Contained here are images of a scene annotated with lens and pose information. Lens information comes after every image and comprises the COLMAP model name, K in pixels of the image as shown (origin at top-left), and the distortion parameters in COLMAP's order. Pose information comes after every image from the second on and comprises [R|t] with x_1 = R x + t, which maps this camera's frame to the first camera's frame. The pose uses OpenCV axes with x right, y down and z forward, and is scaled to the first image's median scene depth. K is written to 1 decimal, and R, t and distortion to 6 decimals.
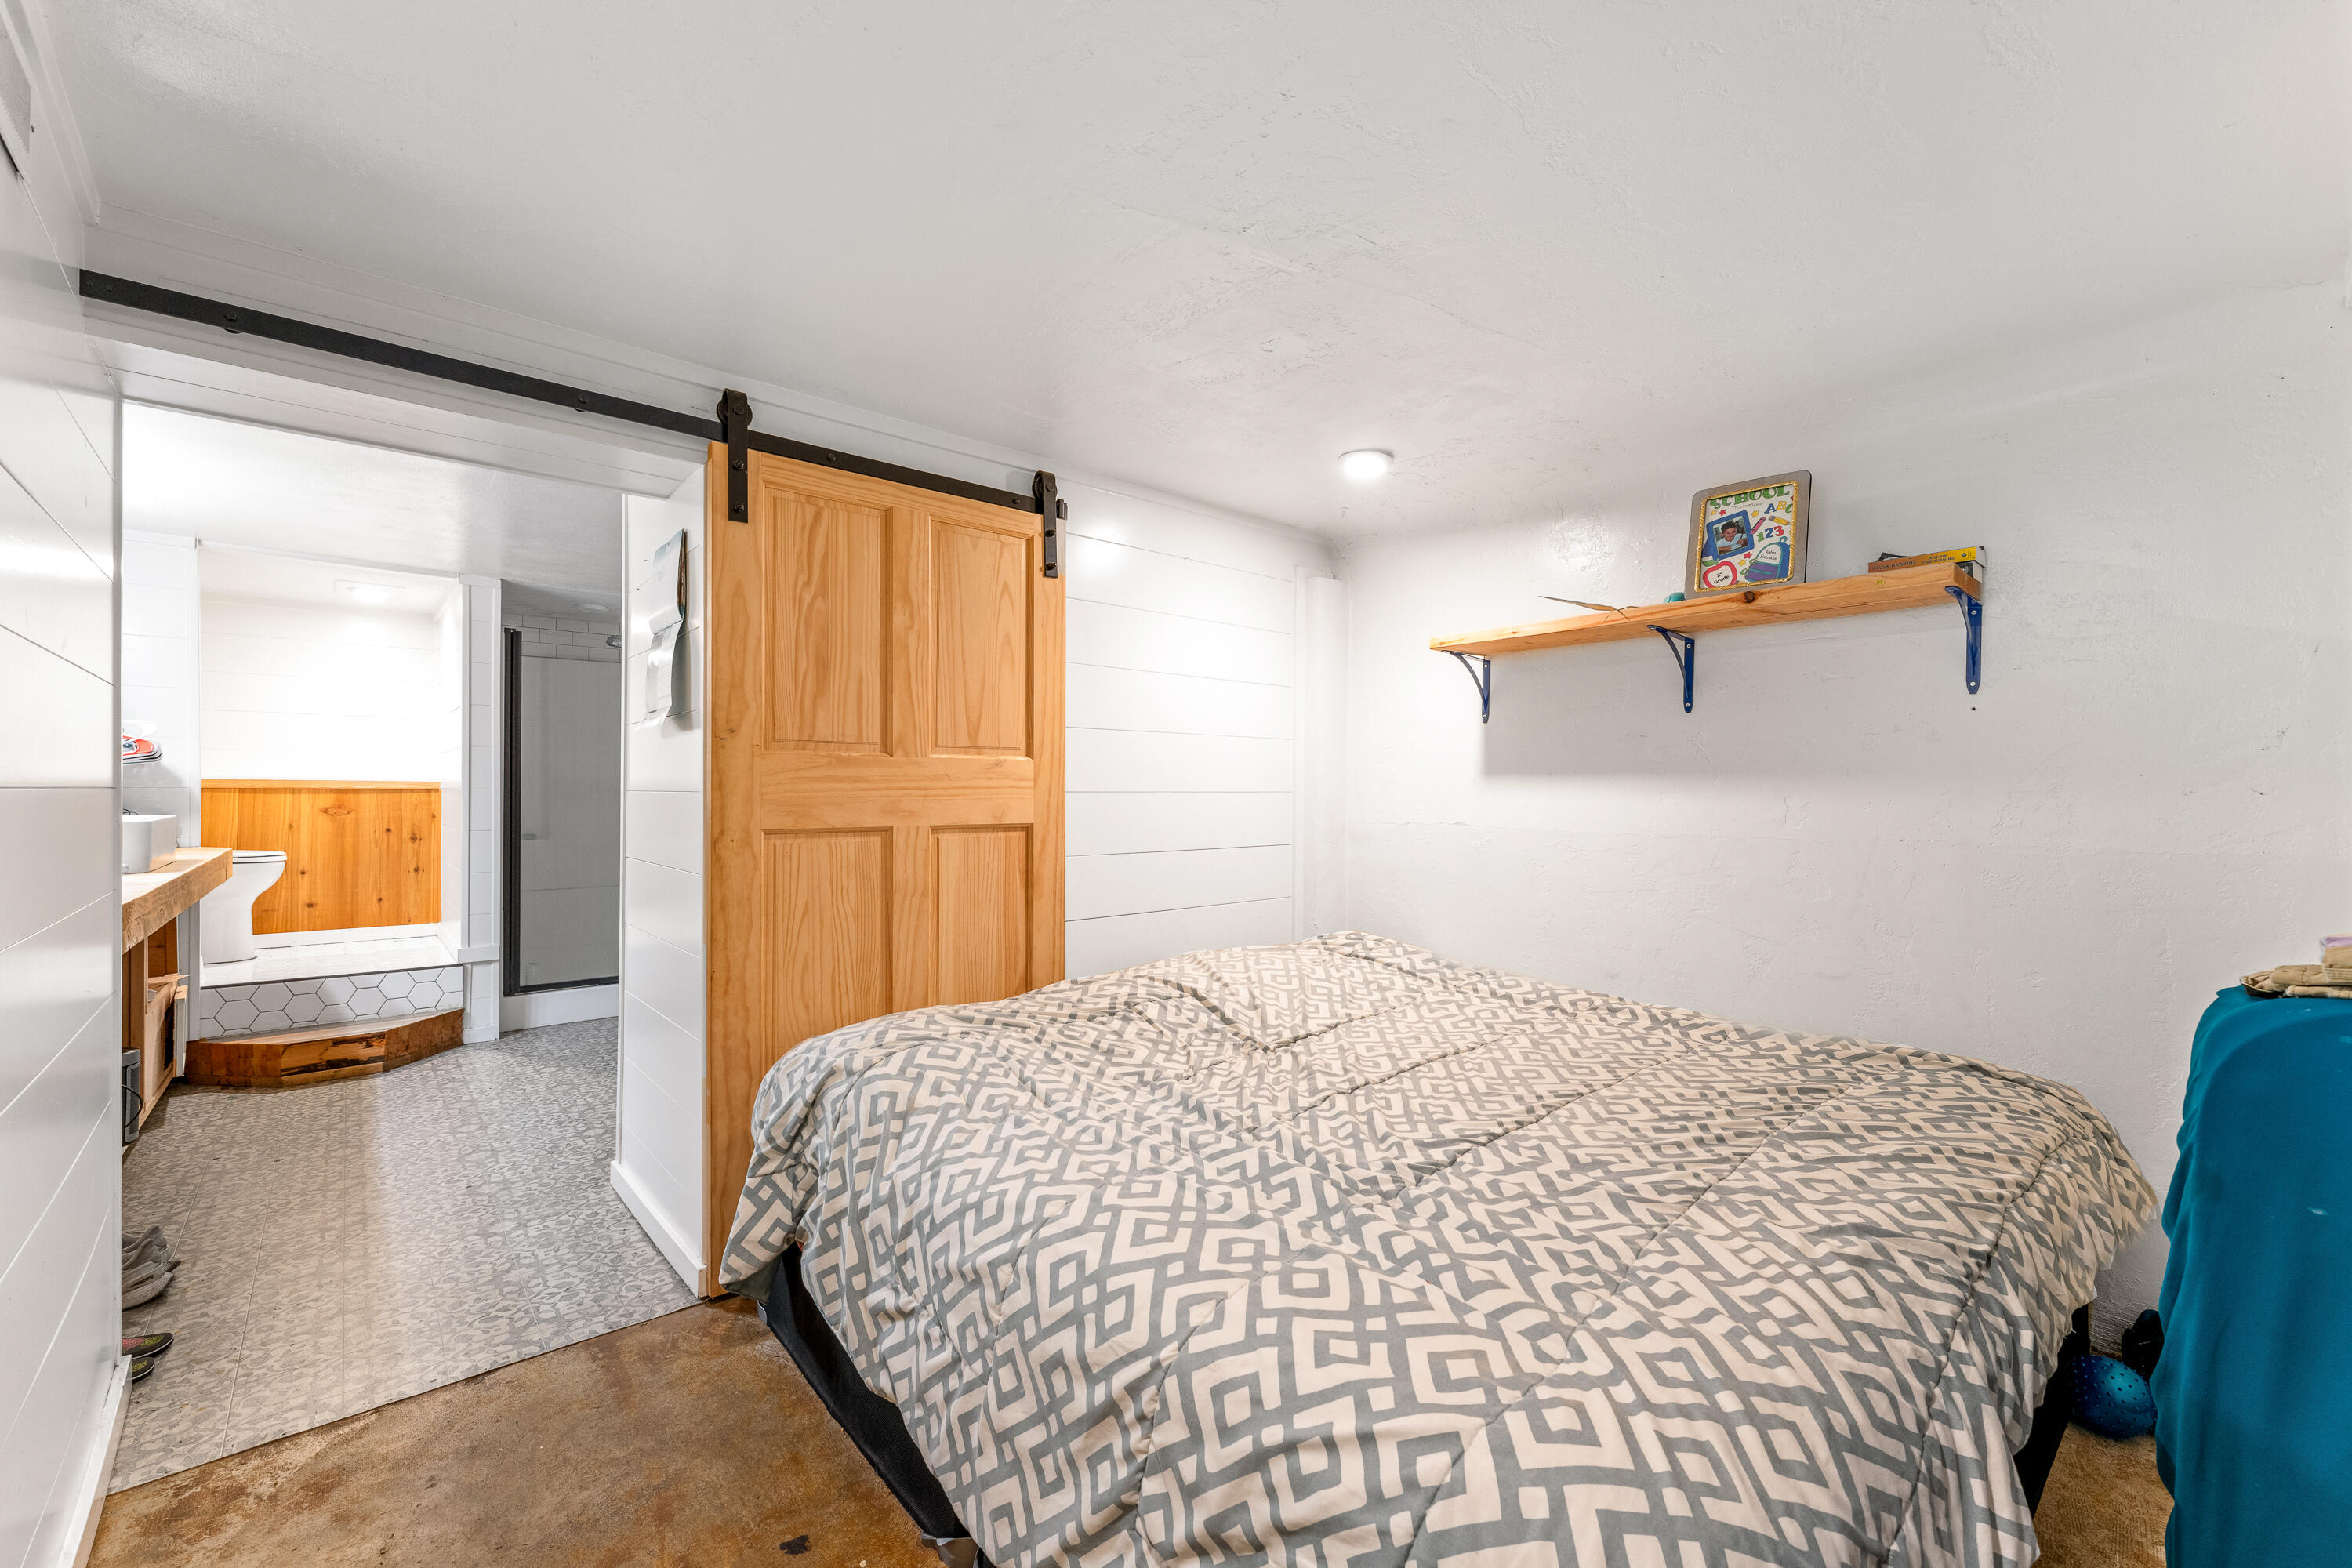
lens RADIAL K [[965.7, 0, 1178.0], [0, 965.7, 786.6], [0, 0, 1]] dist [0.001962, 0.000842]
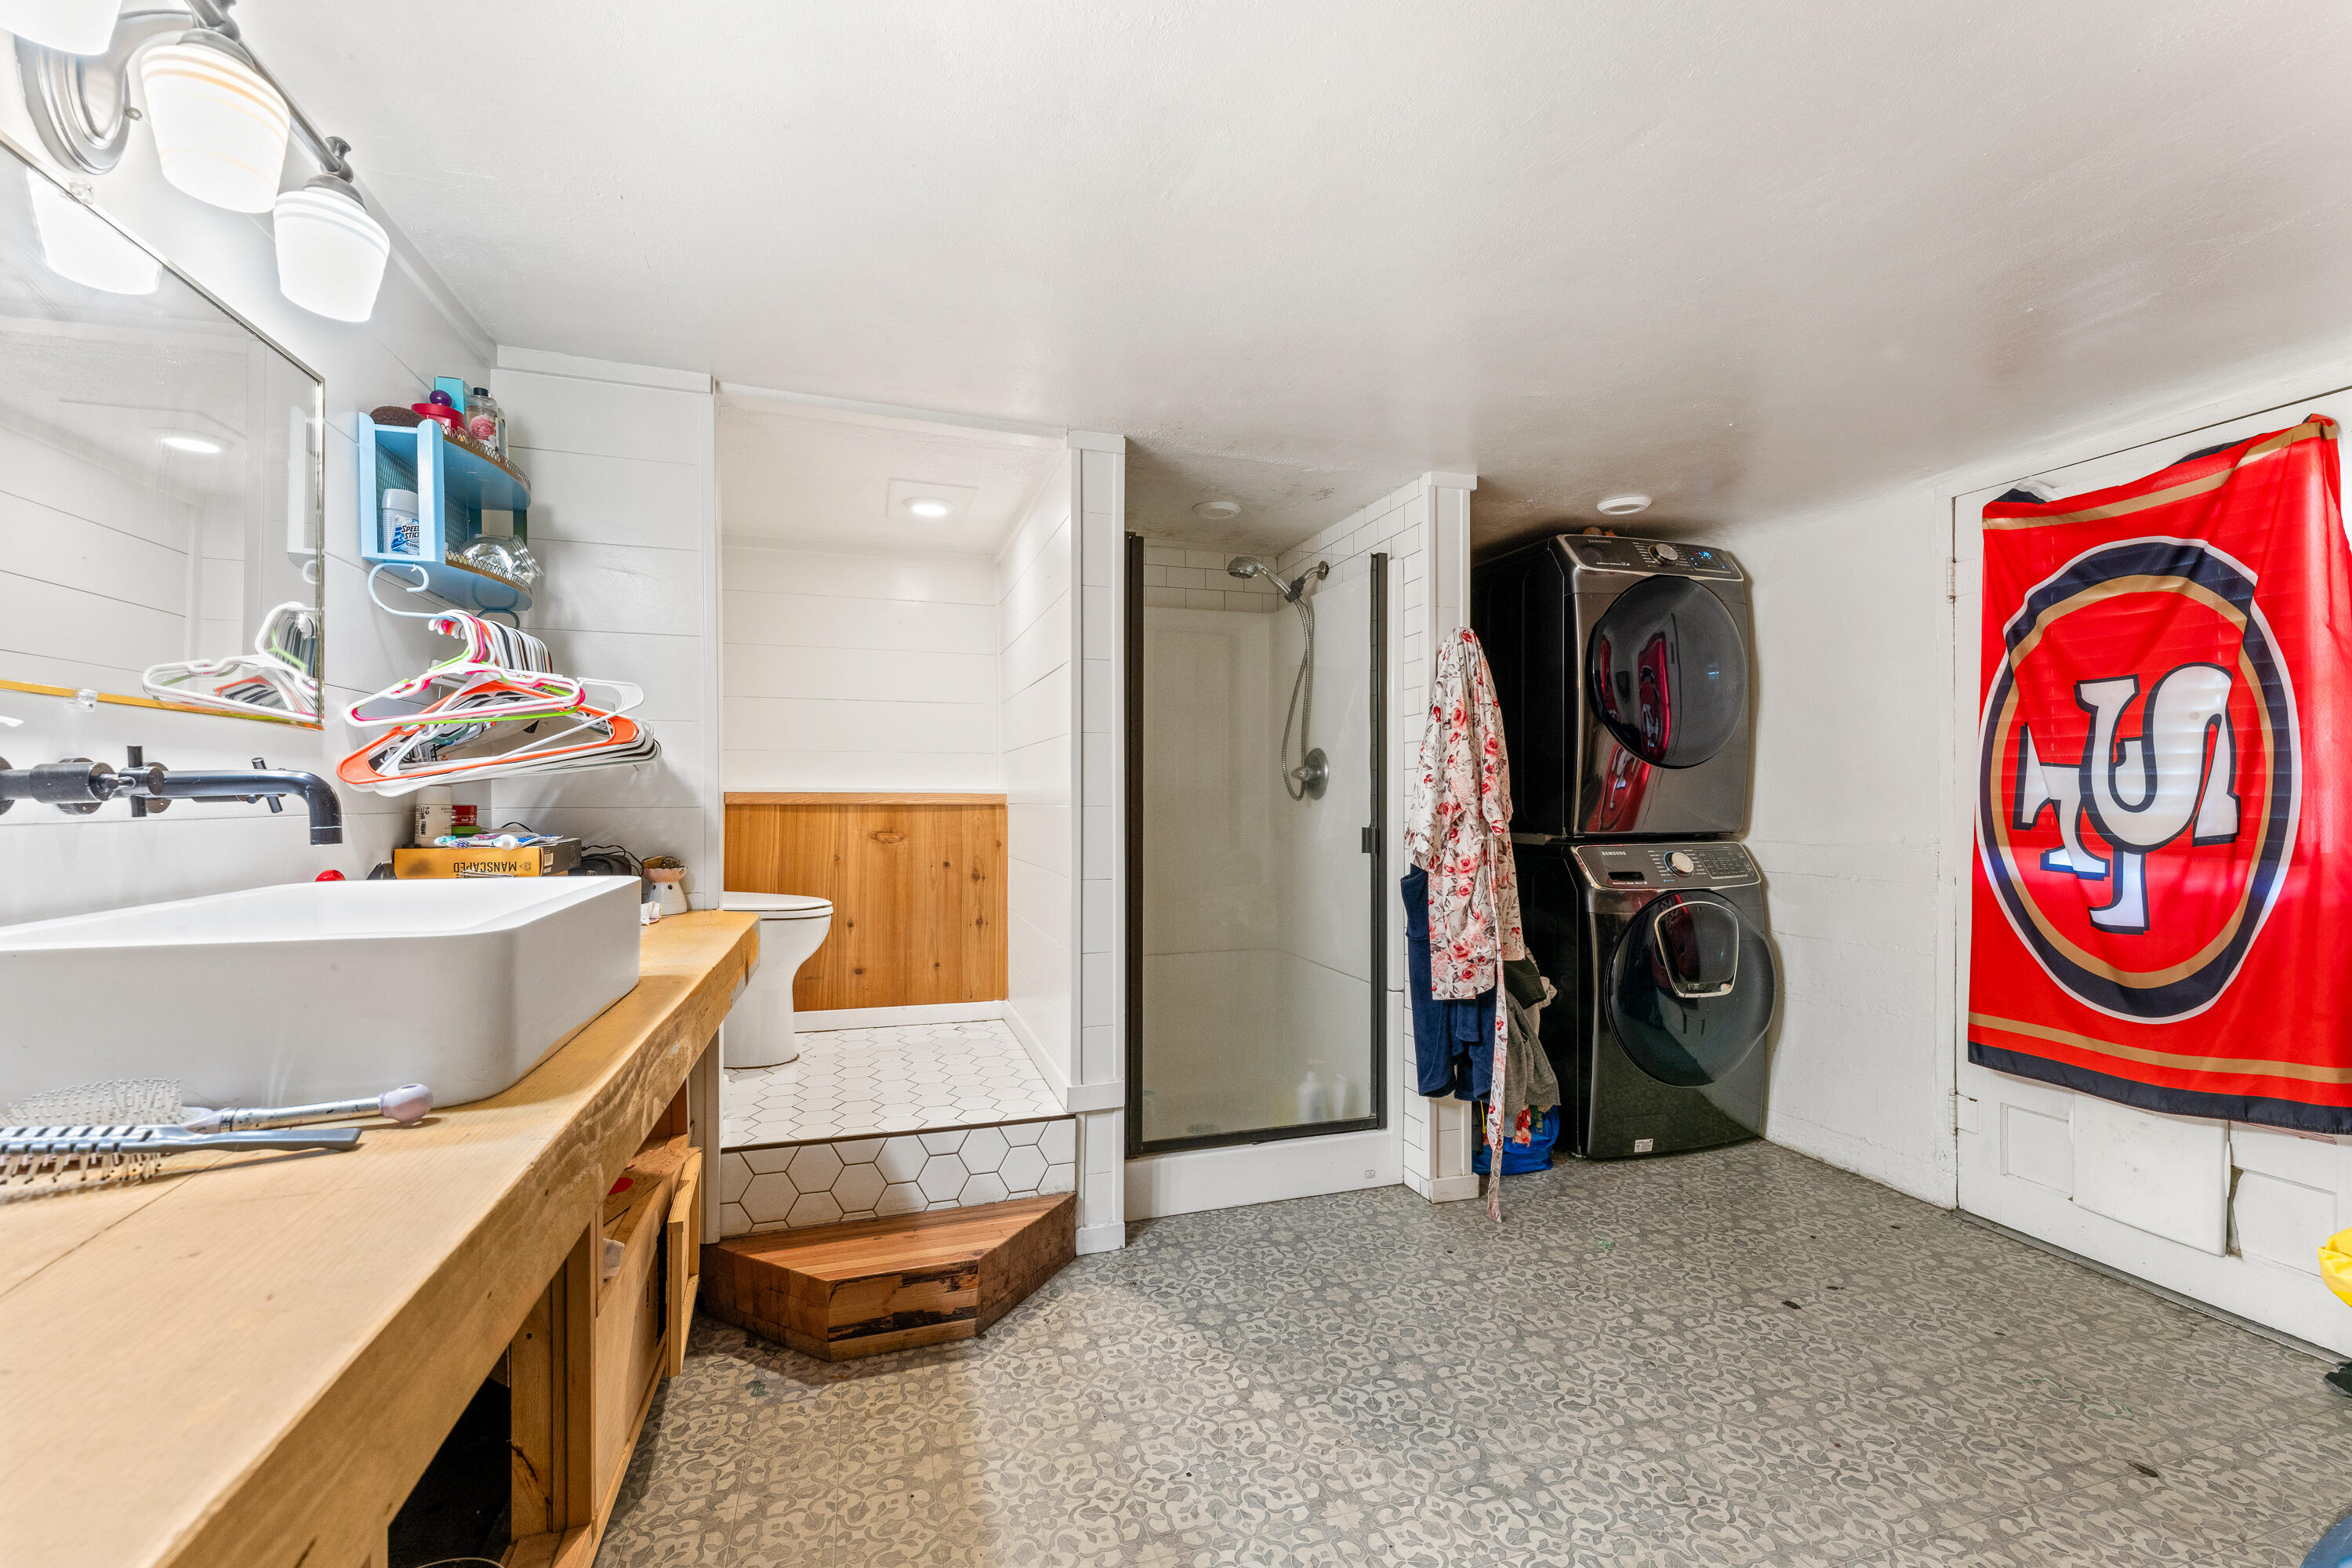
lens RADIAL K [[965.7, 0, 1173.7], [0, 965.7, 793.9], [0, 0, 1]] dist [0.001962, 0.000842]
pose [[0.921008, -0.004447, -0.389519, -0.431012], [0.003378, 0.999988, -0.003429, -0.002425], [0.389529, 0.001842, 0.921012, 0.463362]]
